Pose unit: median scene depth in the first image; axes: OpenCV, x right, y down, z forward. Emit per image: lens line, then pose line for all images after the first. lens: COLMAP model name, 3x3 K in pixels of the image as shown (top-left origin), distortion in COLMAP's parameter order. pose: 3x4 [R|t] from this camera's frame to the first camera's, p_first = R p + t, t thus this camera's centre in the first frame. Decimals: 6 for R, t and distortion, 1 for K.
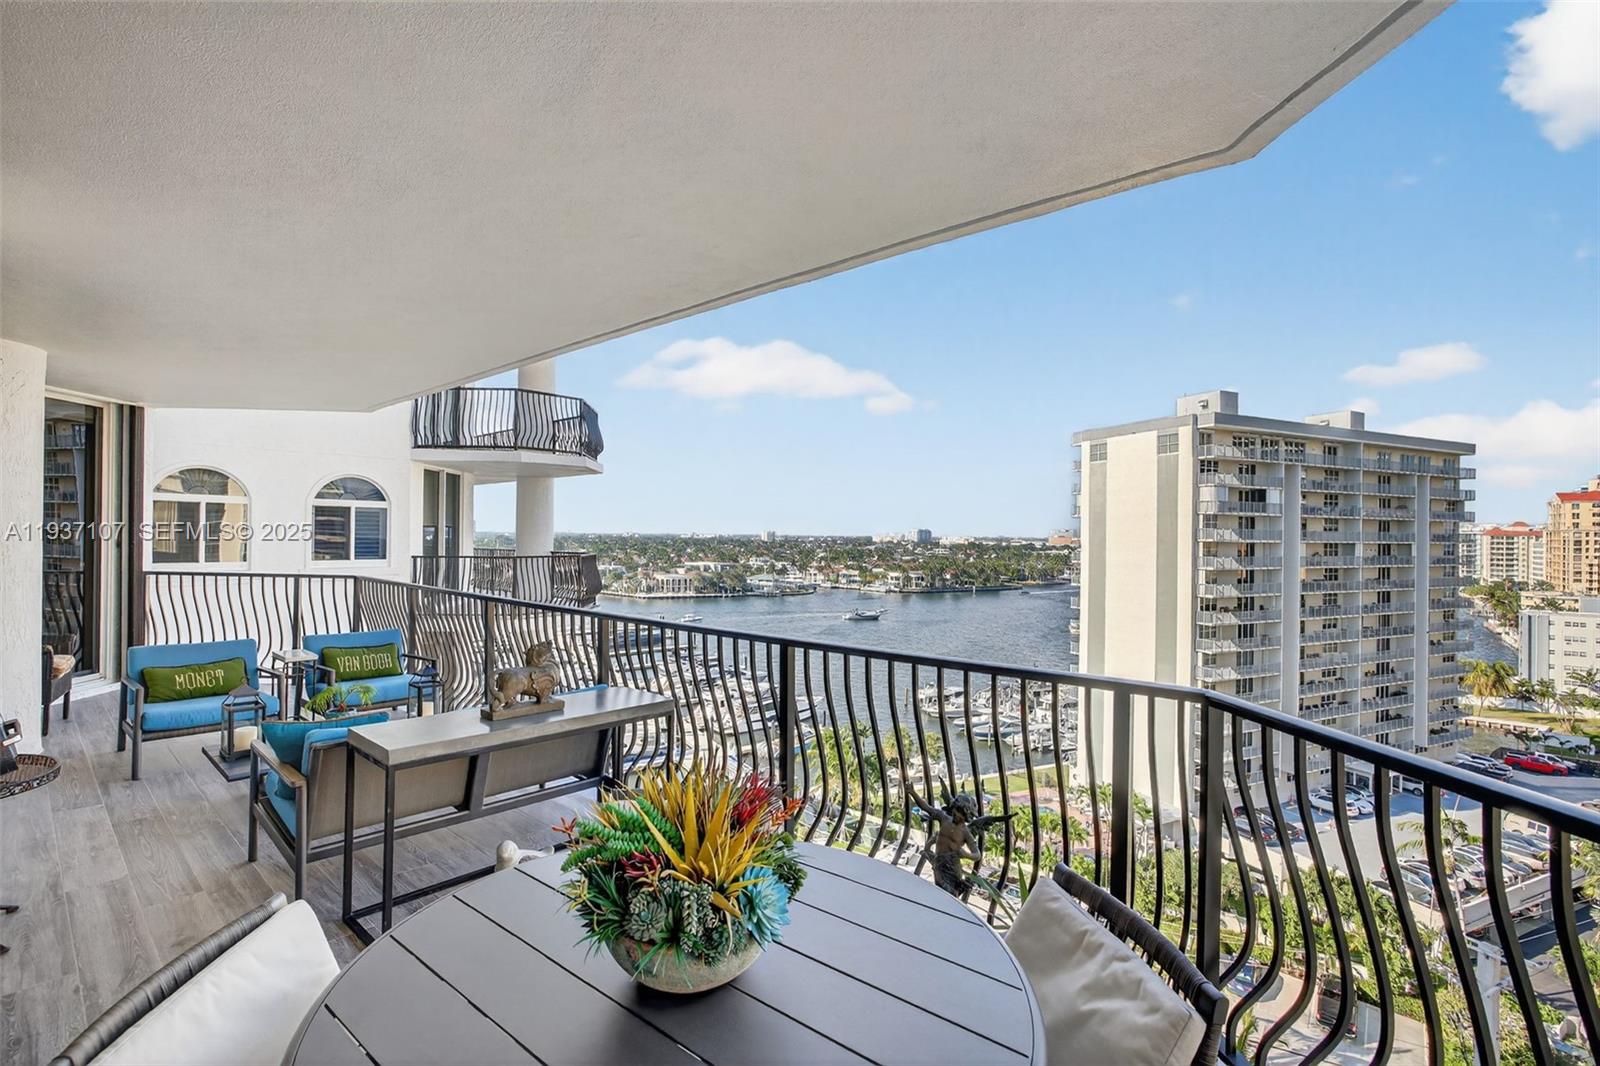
lens RADIAL K [[707.5, 0, 813.3], [0, 707.5, 532.4], [0, 0, 1]] dist [-0.013713, 0.001155]
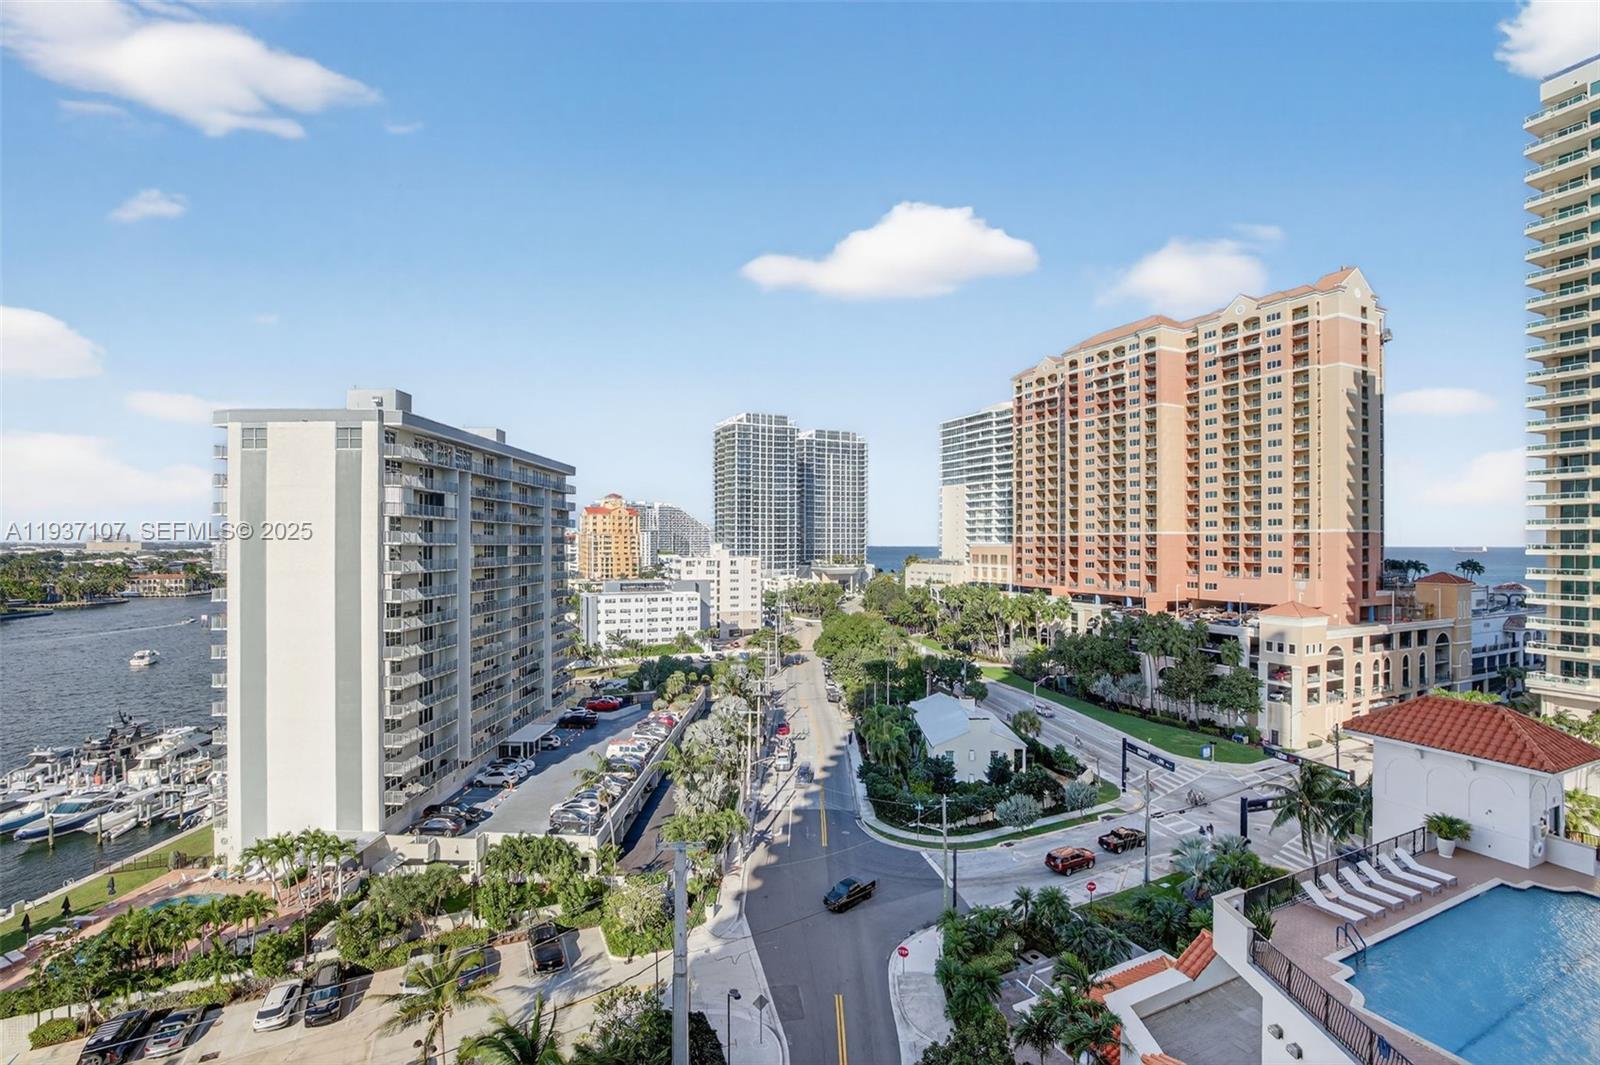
lens RADIAL K [[703.7, 0, 793.9], [0, 703.7, 544.4], [0, 0, 1]] dist [-0.028956, 0.011066]
pose [[0.434279, -0.009866, 0.900724, -0.052156], [-0.001042, 0.999934, 0.011455, 0.000731], [-0.900778, -0.005913, 0.434240, 0.082957]]
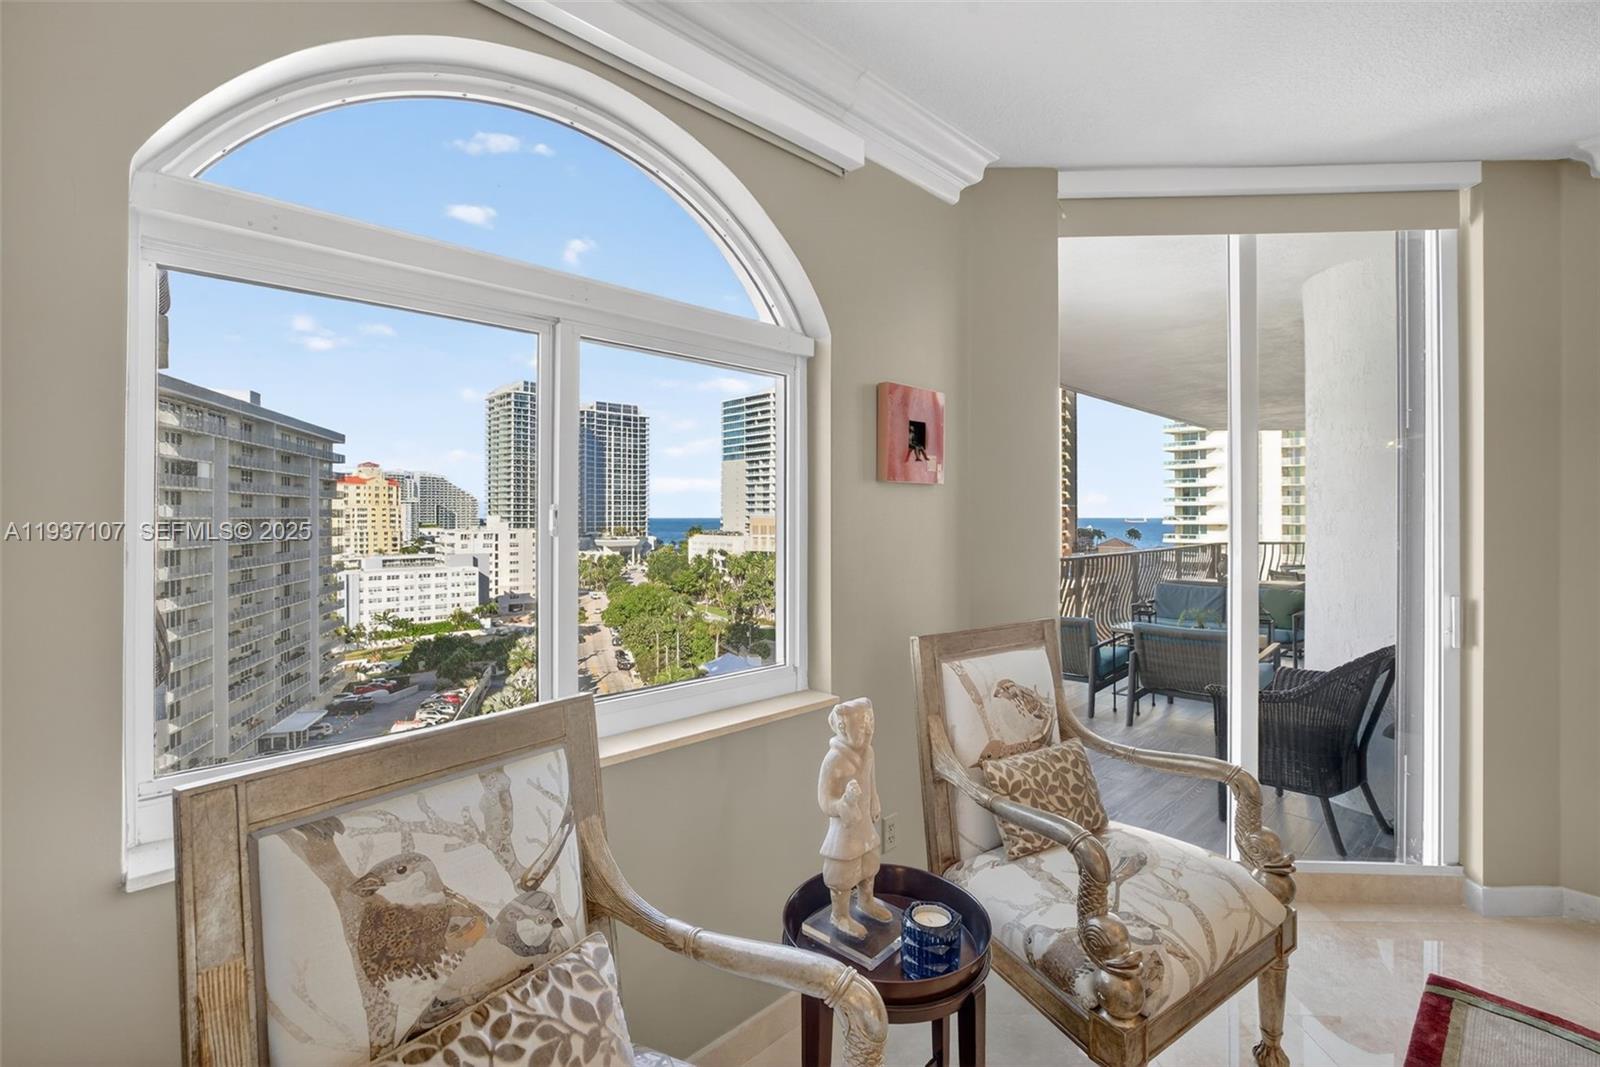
lens RADIAL K [[703.7, 0, 767.2], [0, 703.7, 520.0], [0, 0, 1]] dist [-0.028956, 0.011066]
pose [[0.162334, -0.016170, 0.986603, -0.127442], [-0.002188, 0.999857, 0.016748, -0.001462], [-0.986733, -0.004877, 0.162276, 0.098423]]
